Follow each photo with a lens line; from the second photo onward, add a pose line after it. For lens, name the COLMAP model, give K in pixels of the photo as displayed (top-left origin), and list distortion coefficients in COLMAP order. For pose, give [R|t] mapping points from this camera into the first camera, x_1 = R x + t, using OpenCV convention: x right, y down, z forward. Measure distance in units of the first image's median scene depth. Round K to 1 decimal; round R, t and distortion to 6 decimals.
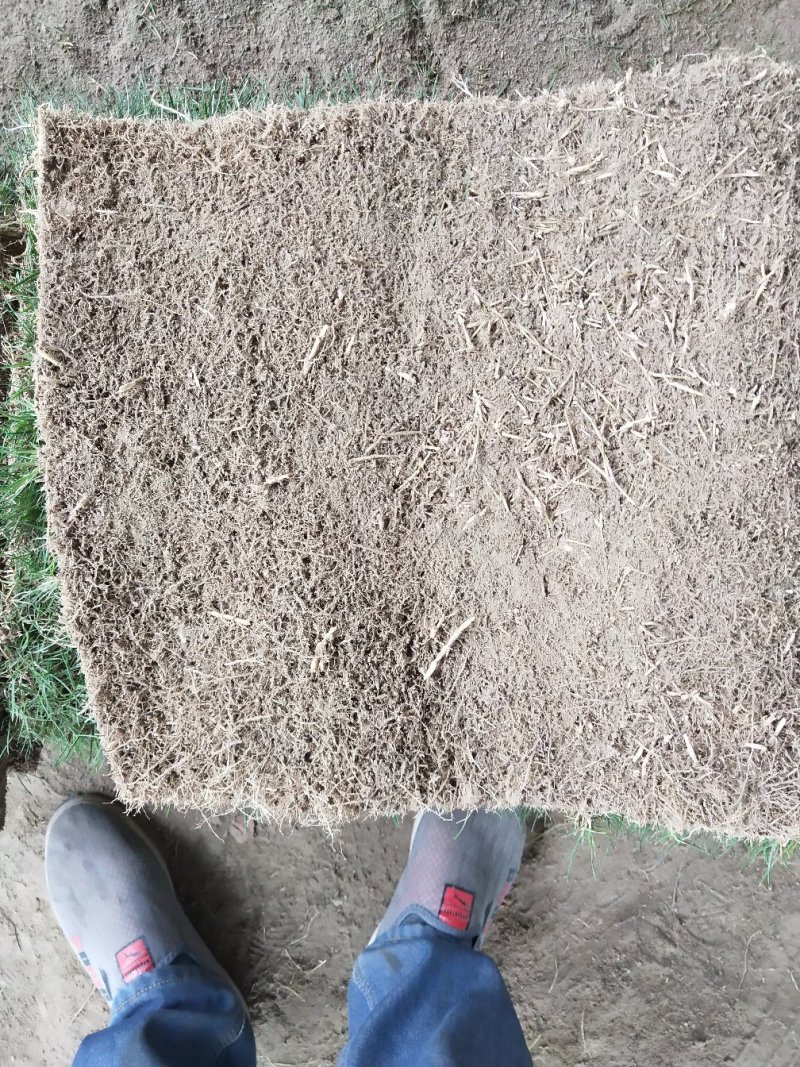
lens RADIAL K [[876.6, 0, 407.4], [0, 876.6, 533.7], [0, 0, 1]] dist [-0.007726, 0.074357]
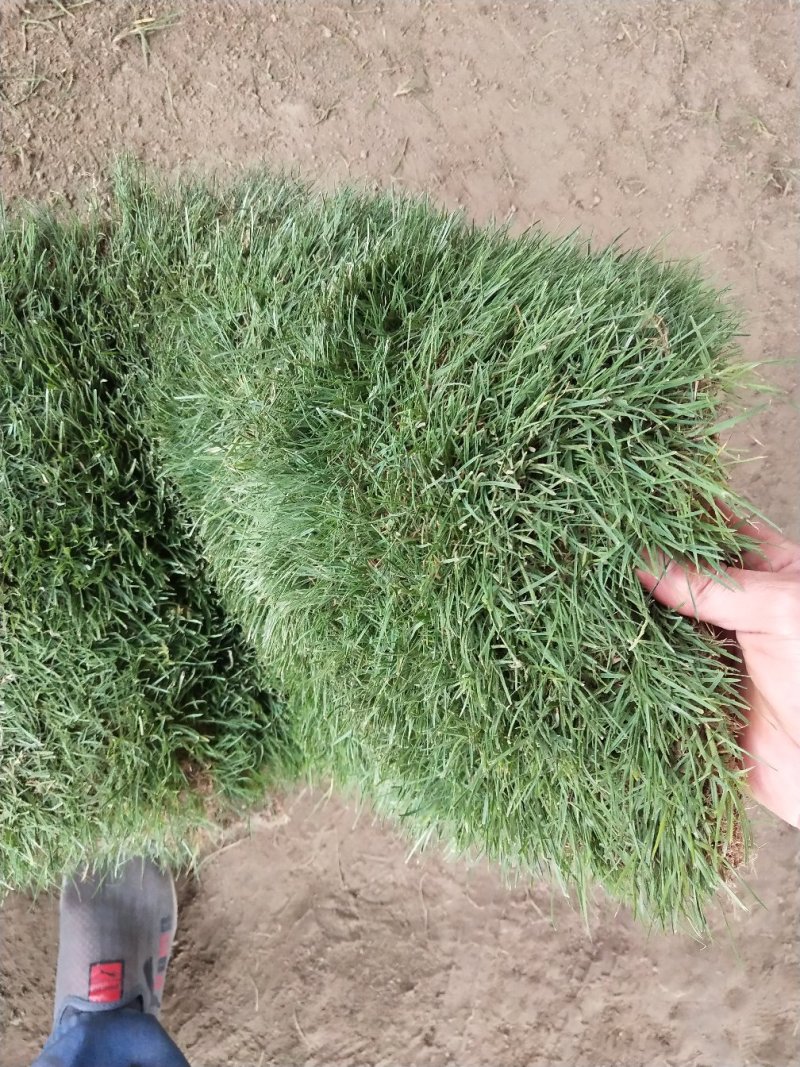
lens RADIAL K [[876.6, 0, 407.4], [0, 876.6, 533.7], [0, 0, 1]] dist [-0.007726, 0.074357]
pose [[0.930150, -0.342716, 0.131779, 0.397761], [0.343665, 0.938953, 0.016191, 0.034635], [-0.129283, 0.030227, 0.991147, -0.081324]]
